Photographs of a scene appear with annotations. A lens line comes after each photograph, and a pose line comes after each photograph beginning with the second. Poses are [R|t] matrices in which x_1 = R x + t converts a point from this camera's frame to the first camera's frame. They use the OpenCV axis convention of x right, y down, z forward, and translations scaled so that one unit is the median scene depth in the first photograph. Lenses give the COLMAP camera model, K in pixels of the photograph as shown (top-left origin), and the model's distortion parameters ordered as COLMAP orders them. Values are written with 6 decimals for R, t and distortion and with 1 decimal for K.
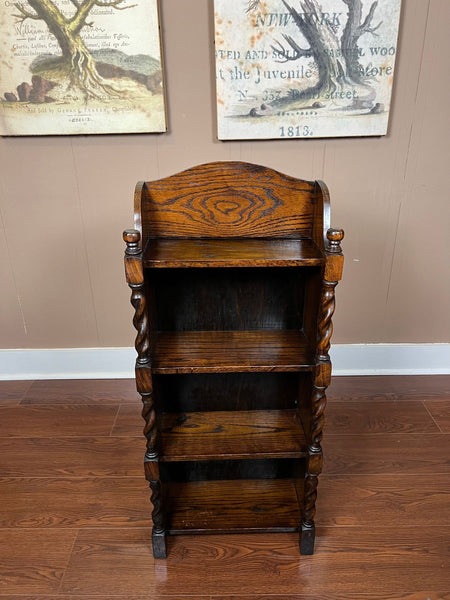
lens RADIAL K [[445.7, 0, 225.2], [0, 445.7, 306.8], [0, 0, 1]] dist [0.029974, -0.041512]
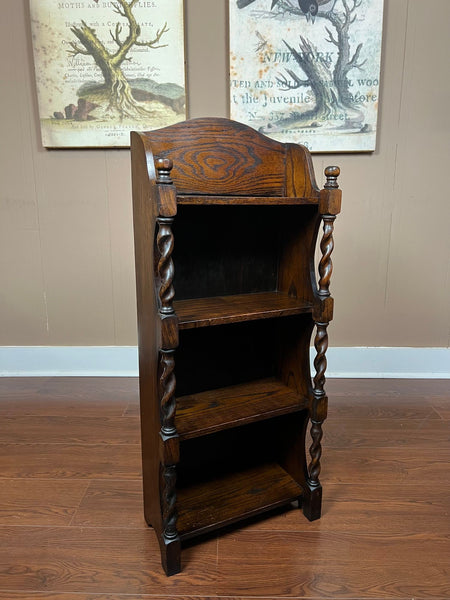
lens RADIAL K [[445.7, 0, 227.2], [0, 445.7, 300.9], [0, 0, 1]] dist [0.029974, -0.041512]
pose [[0.999794, 0.015038, -0.013618, -0.004101], [-0.017378, 0.981165, -0.192391, 0.245599], [0.010468, 0.192588, 0.981224, -0.077703]]
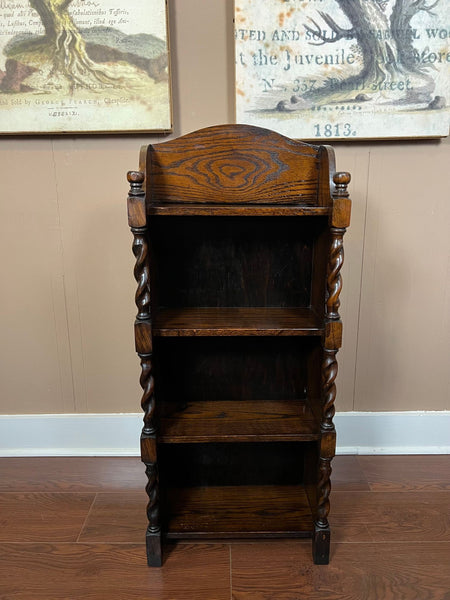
lens RADIAL K [[432.2, 0, 220.8], [0, 432.2, 317.3], [0, 0, 1]] dist [0.027318, -0.035657]
pose [[0.999978, 0.005944, -0.002977, -0.041333], [-0.006374, 0.984460, -0.175492, 0.073176], [0.001888, 0.175507, 0.984476, 0.315751]]
